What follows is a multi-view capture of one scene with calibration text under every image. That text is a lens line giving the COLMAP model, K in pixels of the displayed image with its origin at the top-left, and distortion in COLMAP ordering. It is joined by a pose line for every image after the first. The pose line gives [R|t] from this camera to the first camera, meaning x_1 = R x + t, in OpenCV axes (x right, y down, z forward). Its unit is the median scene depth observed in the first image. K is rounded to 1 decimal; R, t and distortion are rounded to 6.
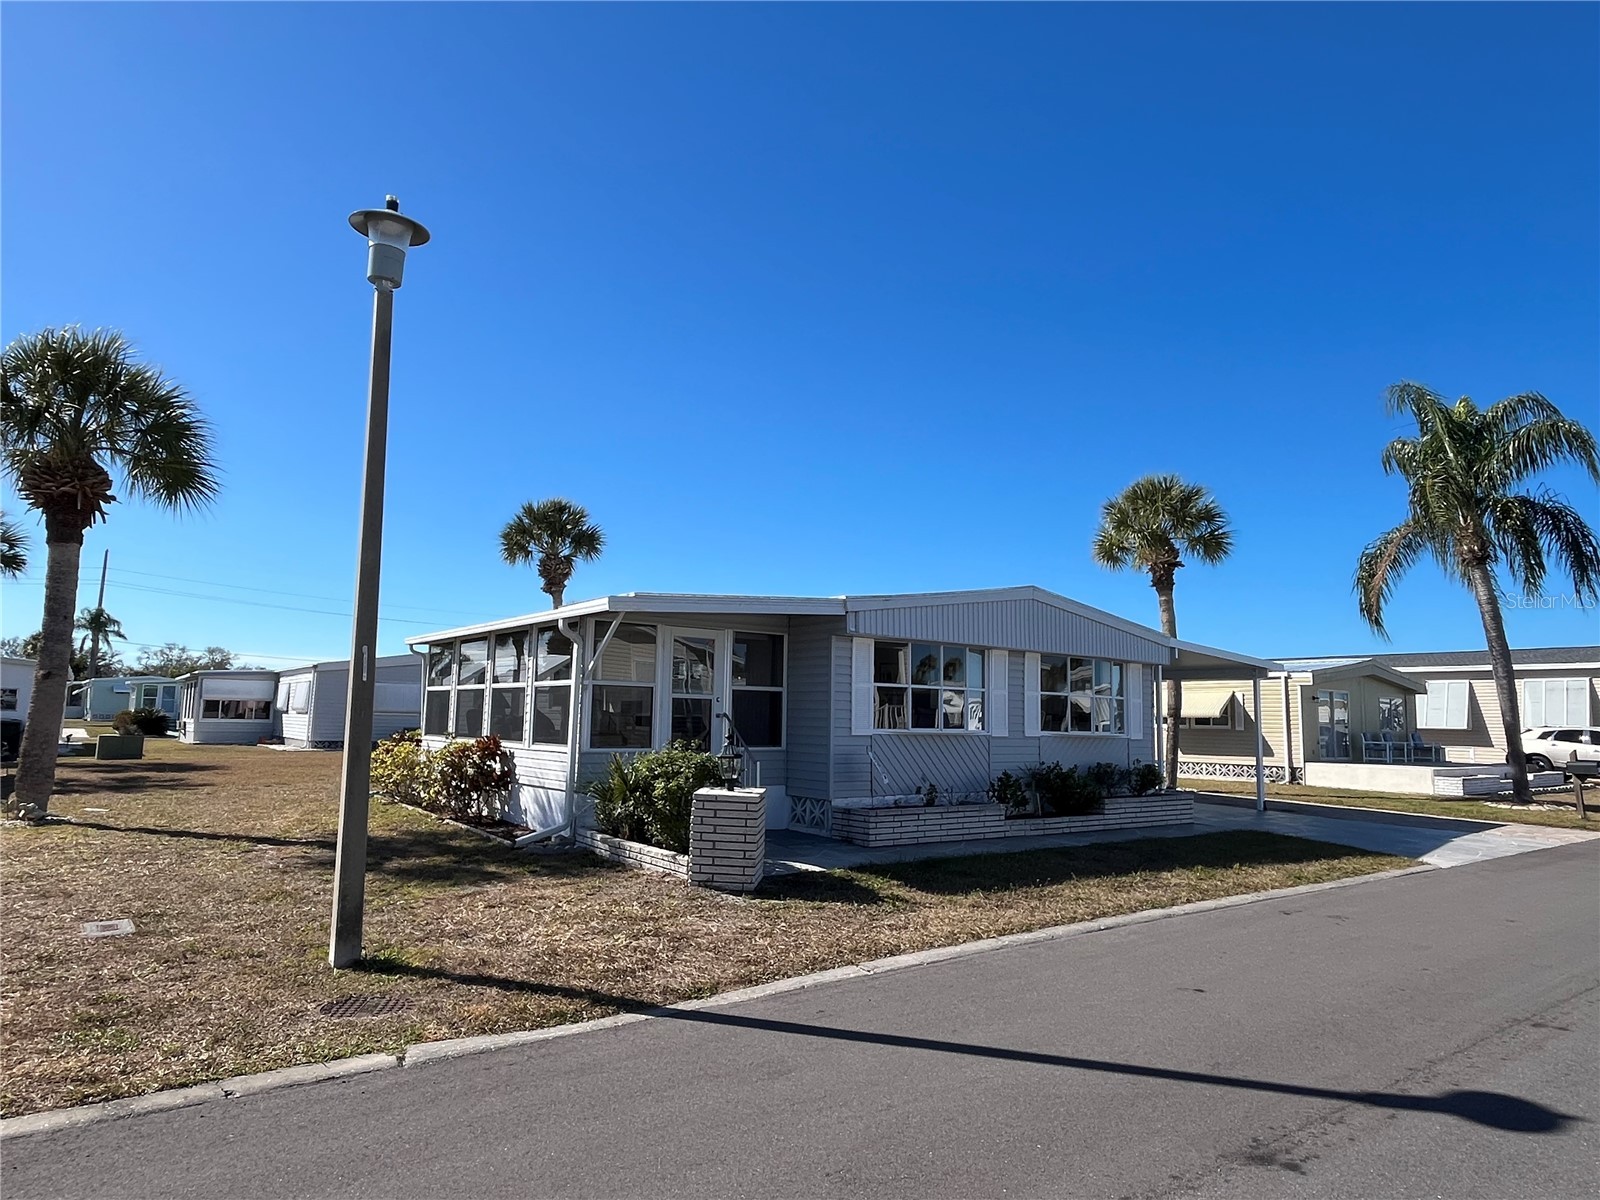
lens RADIAL K [[973.5, 0, 789.2], [0, 973.5, 598.8], [0, 0, 1]] dist [0.000302, -0.002520]
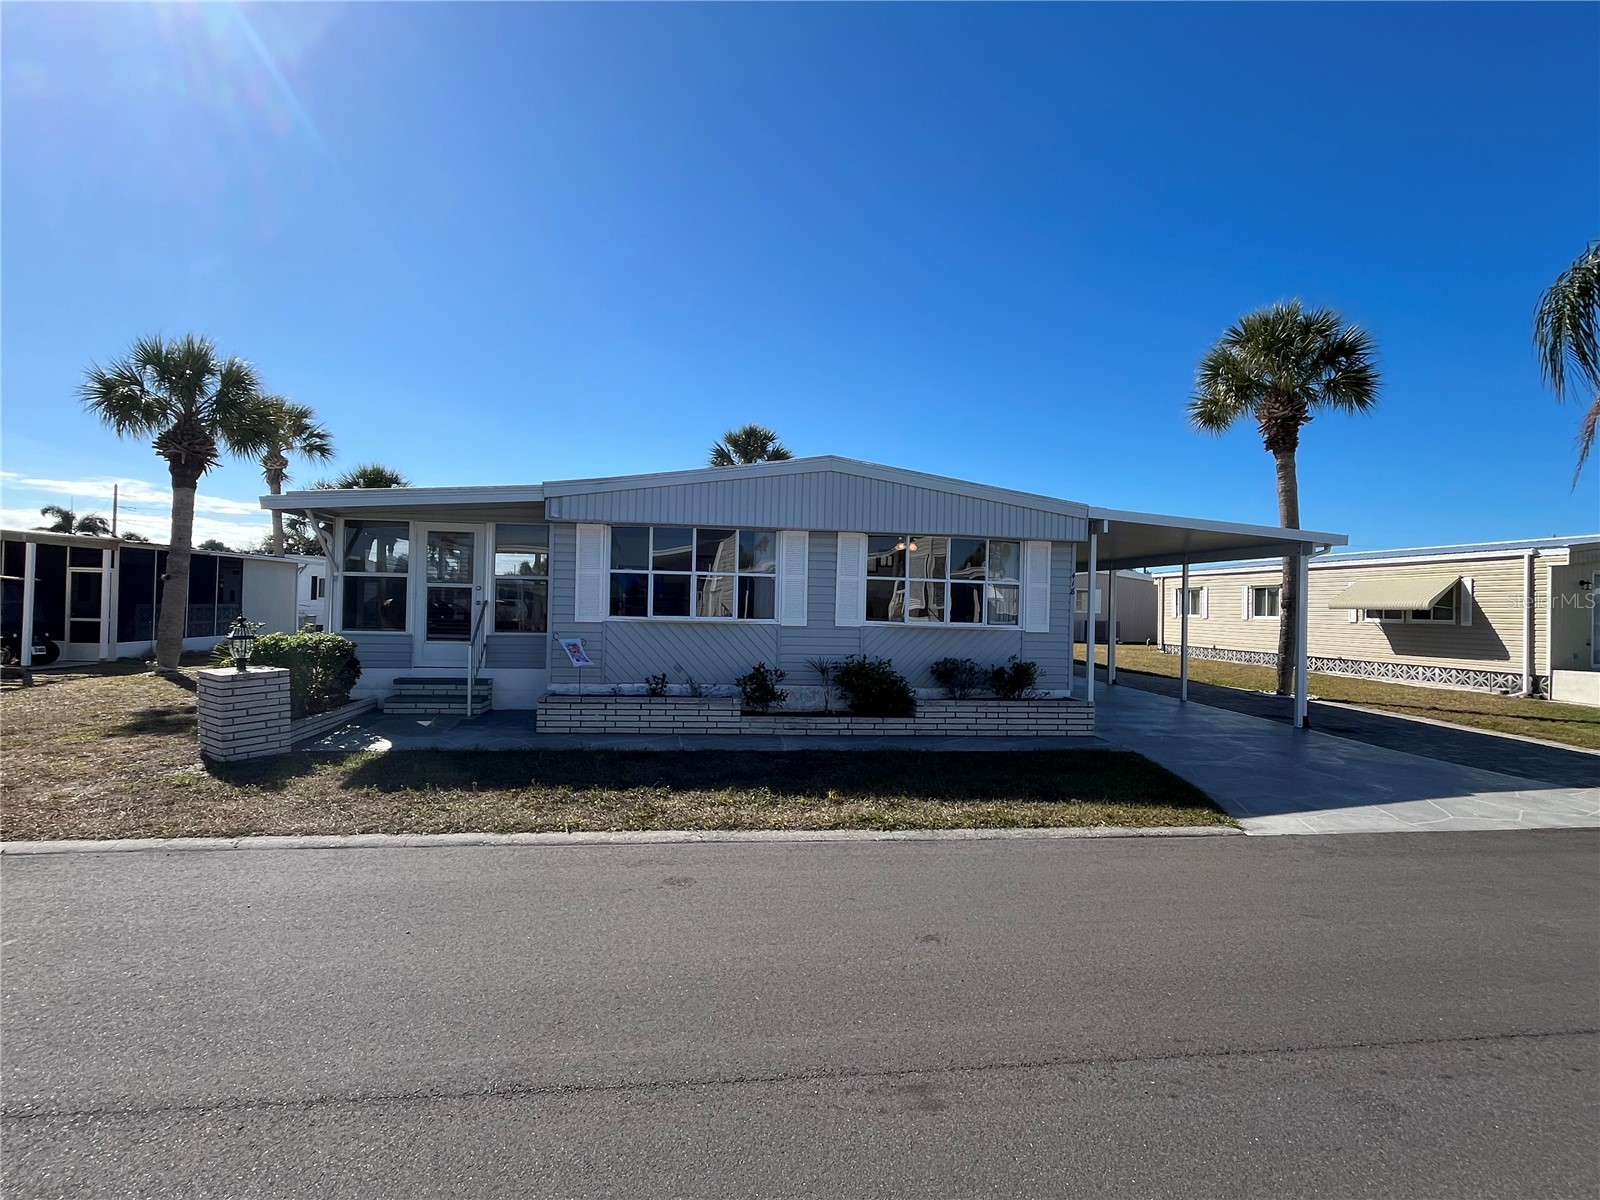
lens RADIAL K [[799.4, 0, 797.4], [0, 799.4, 592.0], [0, 0, 1]] dist [0.004241, 0.000728]
pose [[0.874693, -0.010436, -0.484566, 0.536985], [0.056281, 0.995192, 0.080159, 0.046309], [0.481399, -0.097387, 0.871074, 0.325492]]
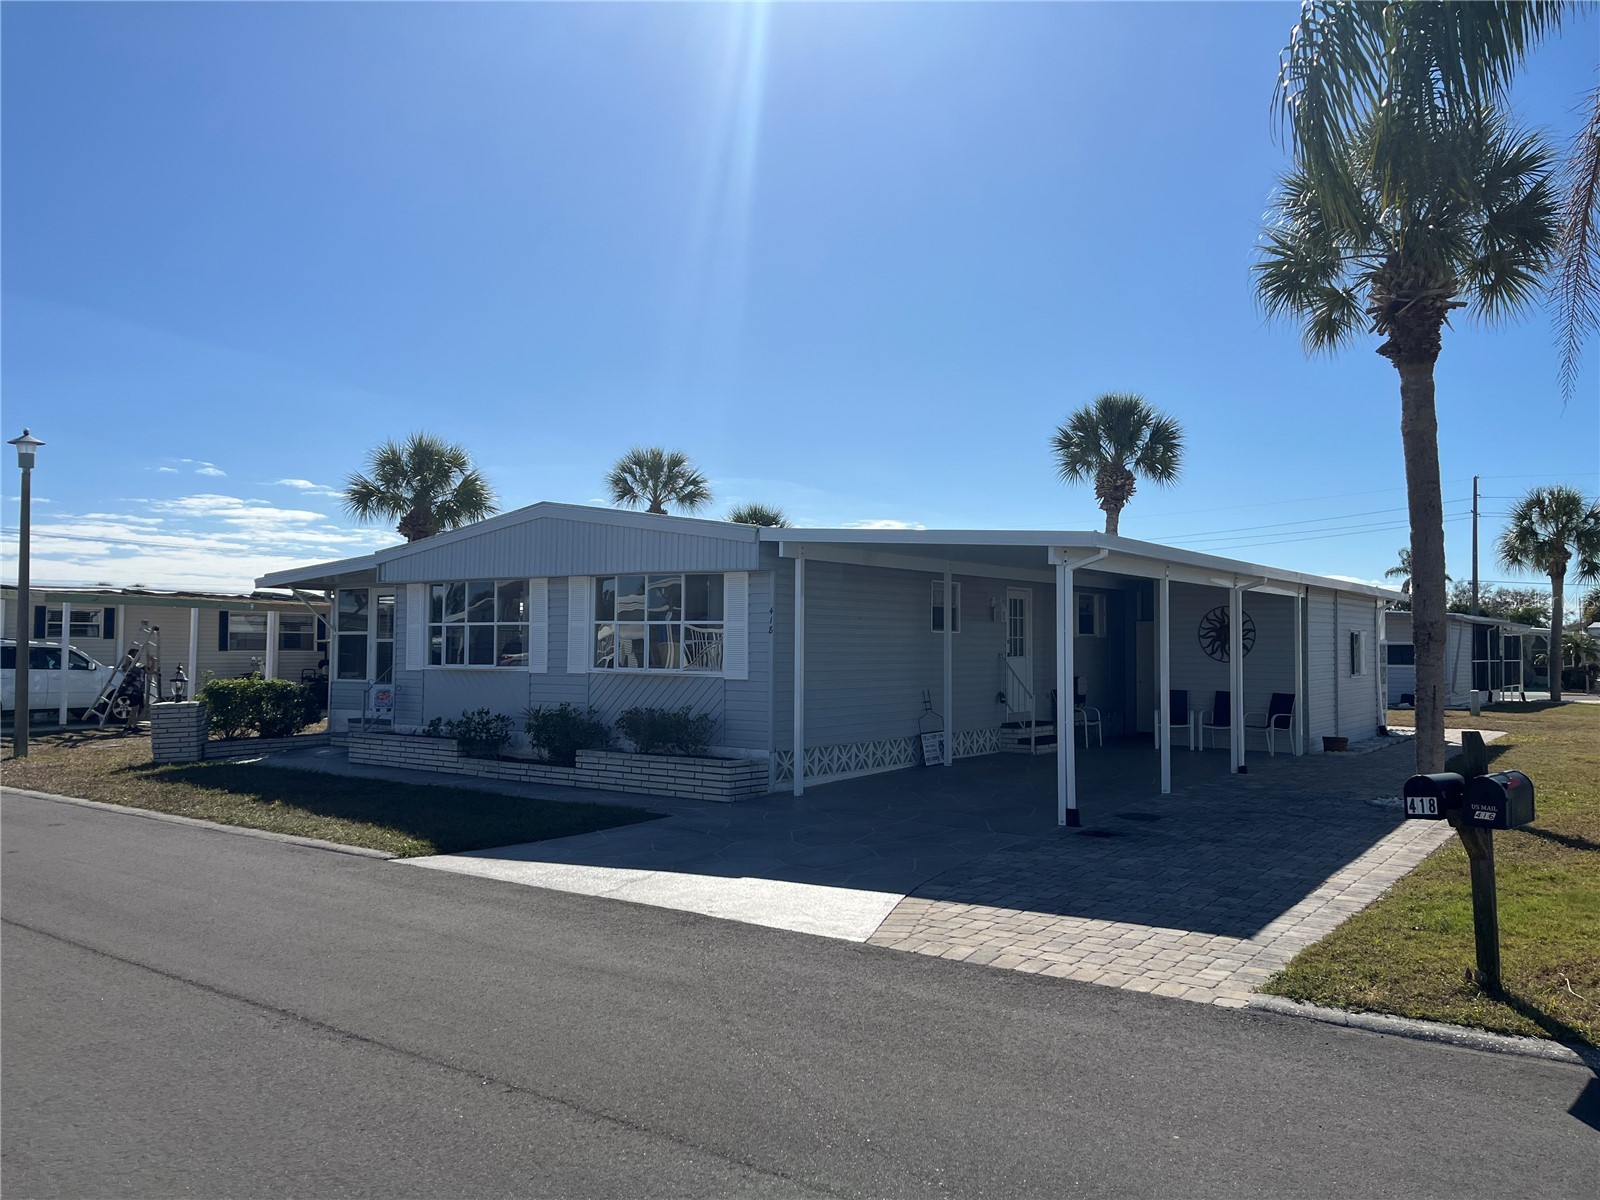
lens RADIAL K [[1234.6, 0, 800.0], [0, 1234.6, 600.0], [0, 0, 1]] dist [-0.004186, -0.001300]
pose [[0.293992, -0.059460, -0.953957, 1.284374], [0.118913, 0.992584, -0.025221, 0.121558], [0.948382, -0.106023, 0.298882, 0.825037]]
